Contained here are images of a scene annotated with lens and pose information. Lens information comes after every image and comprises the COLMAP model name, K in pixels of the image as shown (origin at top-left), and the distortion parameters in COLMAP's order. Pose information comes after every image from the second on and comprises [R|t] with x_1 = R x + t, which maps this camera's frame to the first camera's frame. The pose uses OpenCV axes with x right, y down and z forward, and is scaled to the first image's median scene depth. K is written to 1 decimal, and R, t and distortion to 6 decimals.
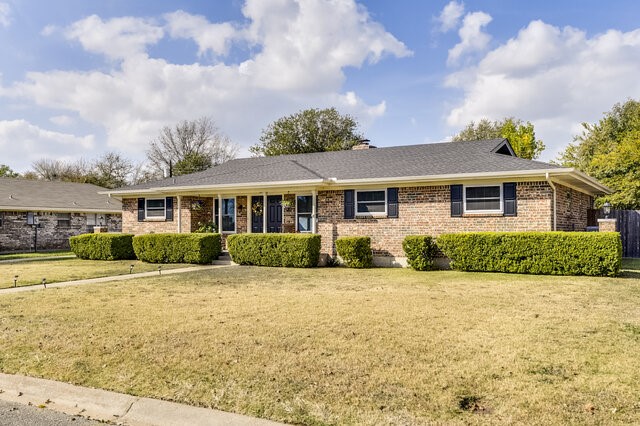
lens RADIAL K [[633.3, 0, 318.8], [0, 633.3, 213.2], [0, 0, 1]] dist [0.014028, 0.000000]
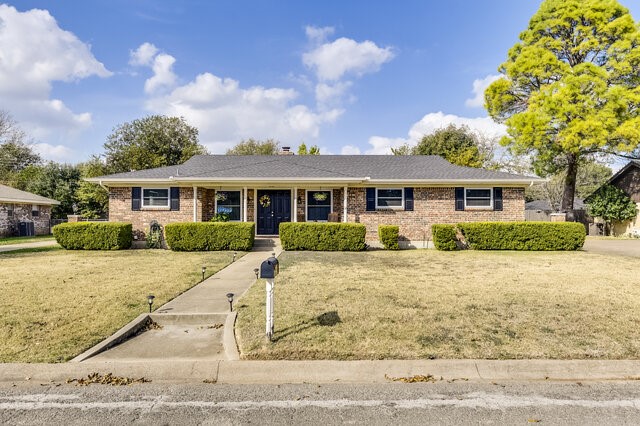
lens RADIAL K [[481.6, 0, 322.4], [0, 481.6, 211.1], [0, 0, 1]] dist [0.010161, -0.008591]
pose [[0.853664, 0.016499, 0.520563, -0.530257], [-0.017734, 0.999839, -0.002608, 0.013352], [-0.520522, -0.007006, 0.853820, 0.244448]]
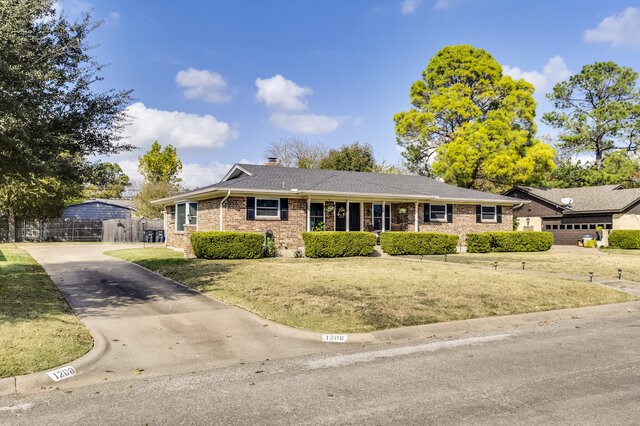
lens RADIAL K [[551.8, 0, 318.1], [0, 551.8, 214.5], [0, 0, 1]] dist [0.006741, 0.001567]
pose [[0.482971, 0.032721, 0.875025, -1.252721], [-0.023848, 0.999422, -0.024209, 0.028591], [-0.875311, -0.009175, 0.483473, 0.592397]]
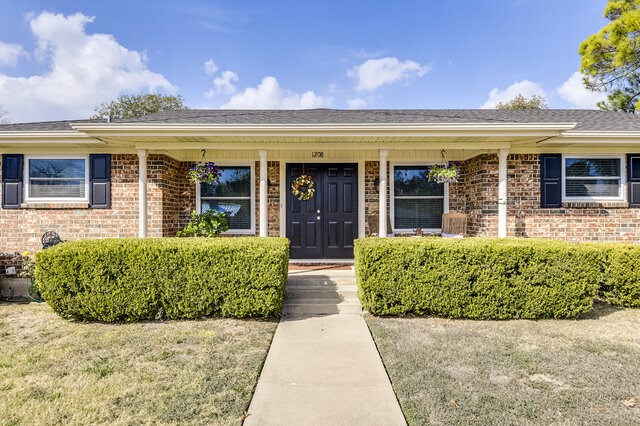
lens RADIAL K [[414.3, 0, 317.5], [0, 414.3, 218.9], [0, 0, 1]] dist [0.015768, -0.004290]
pose [[0.857702, 0.000801, 0.514146, -0.308105], [-0.014967, 0.999614, 0.023411, 0.012700], [-0.513928, -0.027775, 0.857383, 0.804961]]
